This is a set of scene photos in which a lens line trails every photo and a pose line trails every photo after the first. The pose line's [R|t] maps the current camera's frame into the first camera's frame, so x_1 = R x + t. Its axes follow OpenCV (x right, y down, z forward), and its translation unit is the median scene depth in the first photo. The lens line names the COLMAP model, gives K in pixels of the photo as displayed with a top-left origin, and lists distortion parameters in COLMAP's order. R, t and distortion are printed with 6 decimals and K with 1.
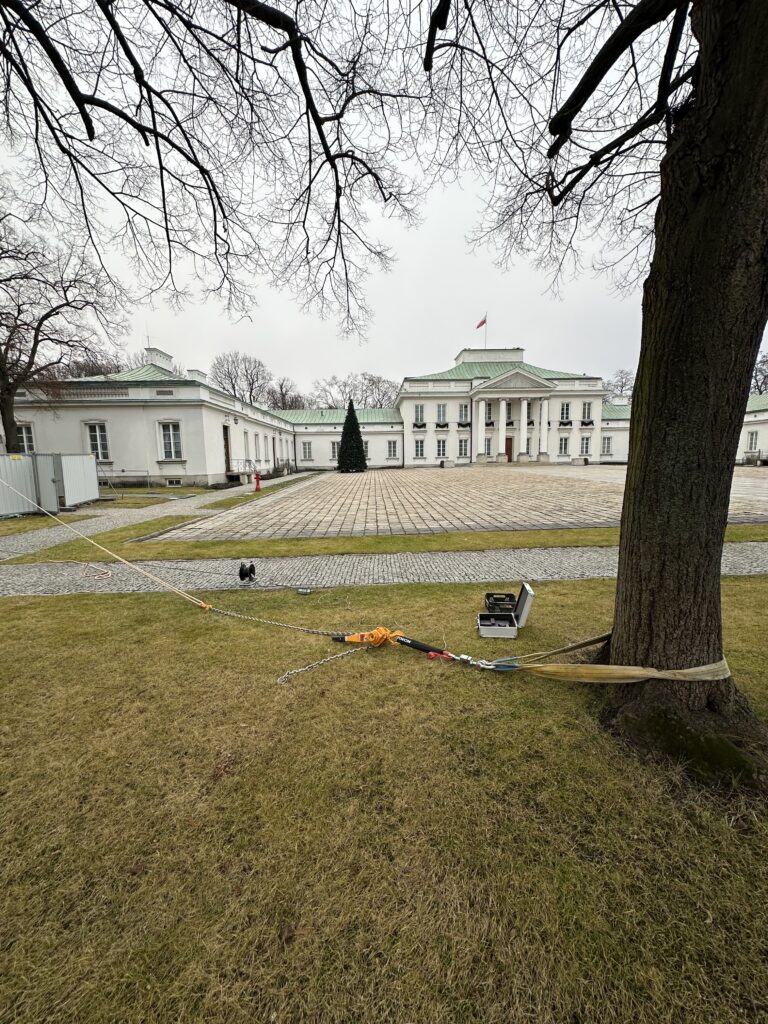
lens RADIAL K [[401.2, 0, 384.0], [0, 401.2, 512.0], [0, 0, 1]] dist [0.000364, 0.000183]
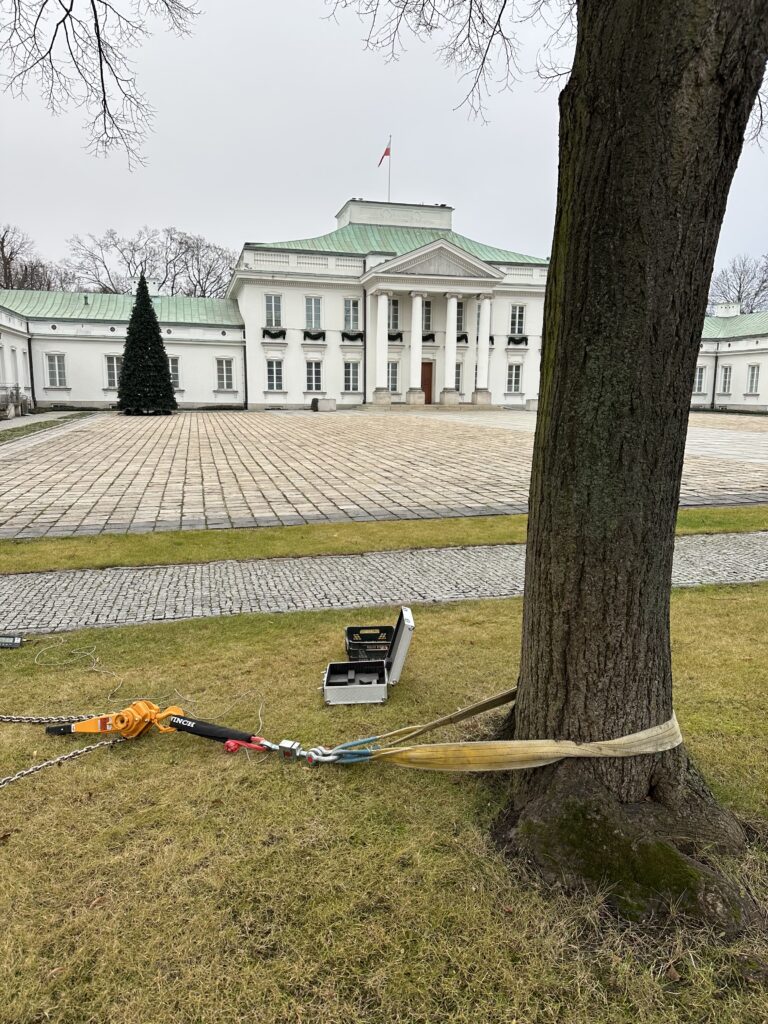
lens RADIAL K [[702.0, 0, 384.0], [0, 702.0, 512.0], [0, 0, 1]] dist [0.048686, -0.050098]
pose [[0.976235, -0.009941, 0.216486, 0.122685], [0.002680, 0.999425, 0.033809, 0.002081], [-0.216698, -0.032425, 0.975700, 0.013365]]
